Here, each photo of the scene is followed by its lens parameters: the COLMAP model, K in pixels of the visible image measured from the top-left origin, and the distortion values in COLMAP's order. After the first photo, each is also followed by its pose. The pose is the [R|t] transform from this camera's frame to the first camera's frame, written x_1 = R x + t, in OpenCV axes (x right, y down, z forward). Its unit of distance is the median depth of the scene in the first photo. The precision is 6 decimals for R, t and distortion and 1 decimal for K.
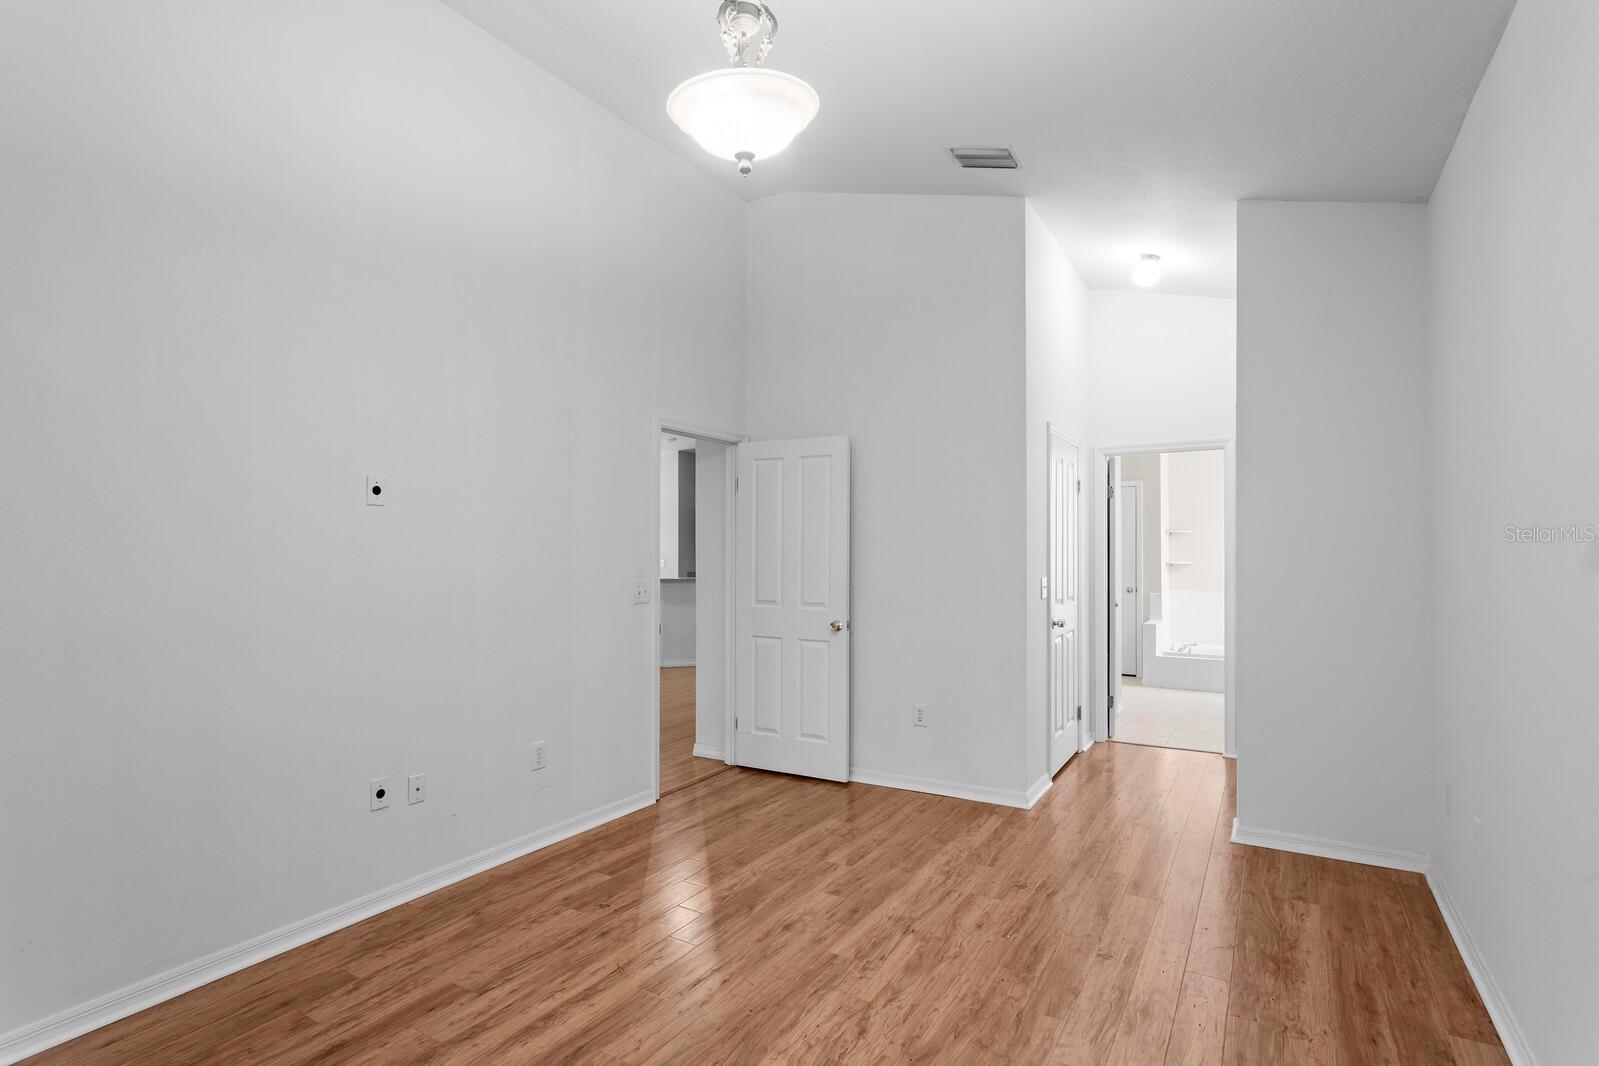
lens RADIAL K [[795.9, 0, 798.2], [0, 795.9, 543.7], [0, 0, 1]] dist [-0.000096, 0.000270]
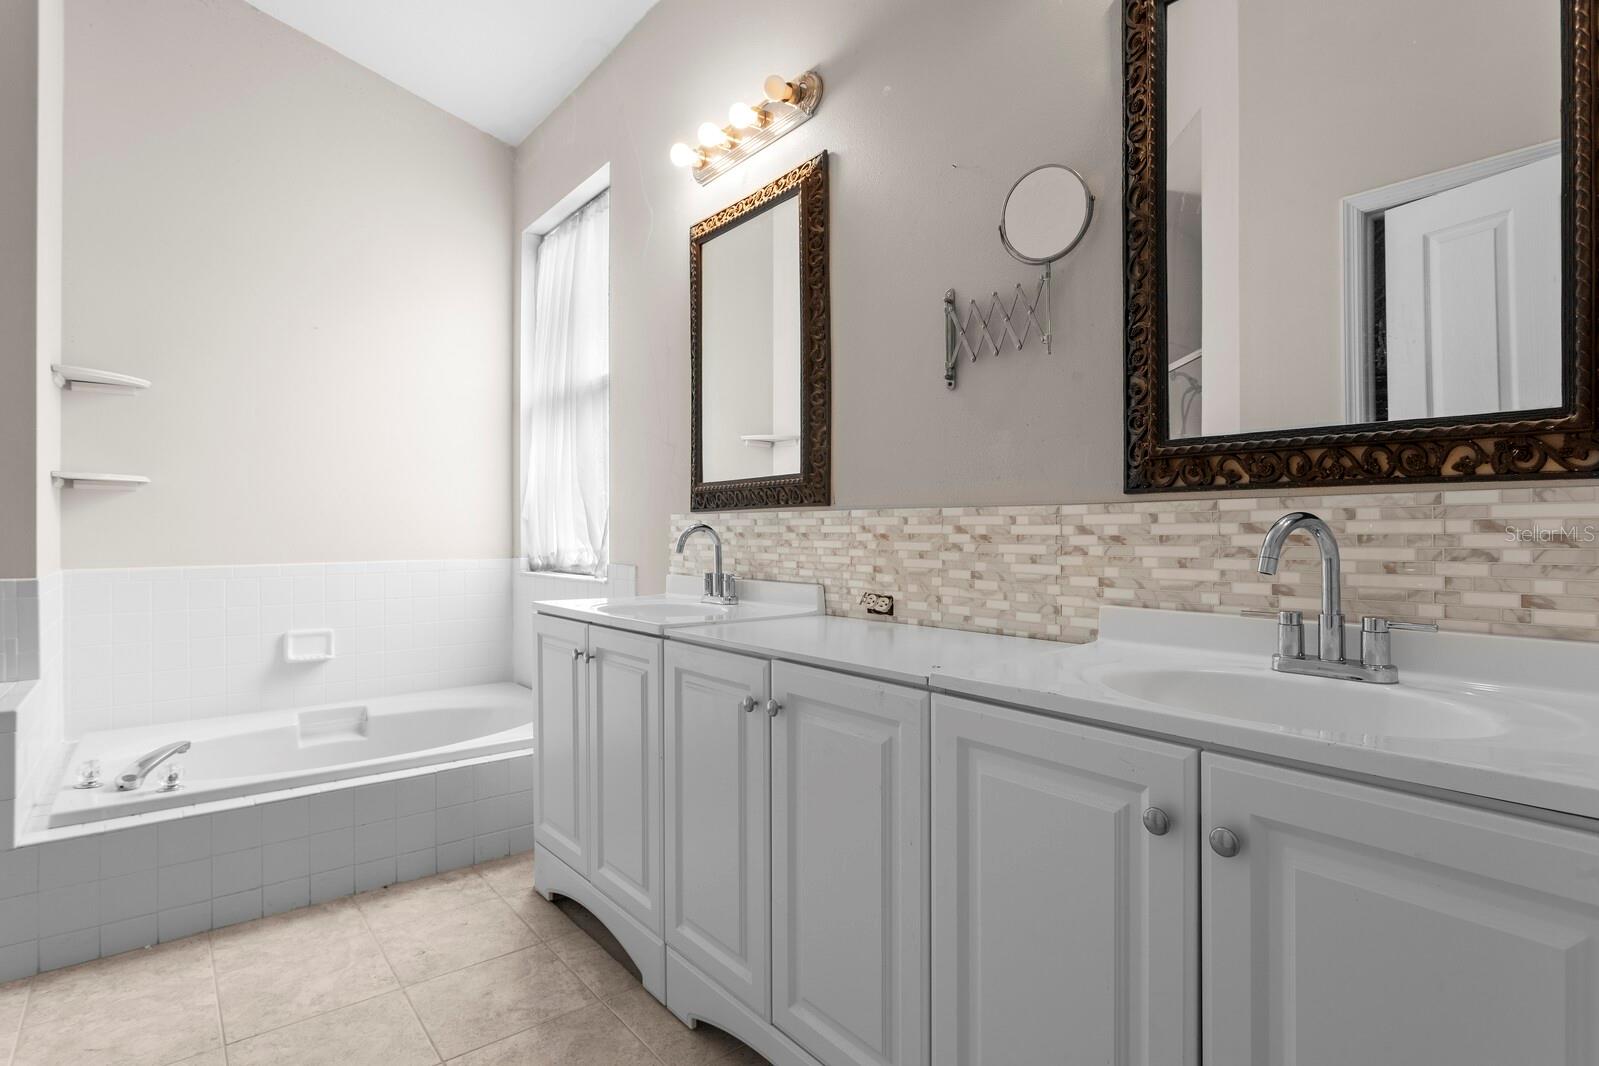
lens RADIAL K [[795.9, 0, 796.0], [0, 795.9, 529.2], [0, 0, 1]] dist [-0.000096, 0.000270]
pose [[0.339527, 0.002716, 0.940593, 0.296419], [-0.016634, 0.999857, 0.003118, 0.041400], [-0.940449, -0.016705, 0.339523, 0.682659]]
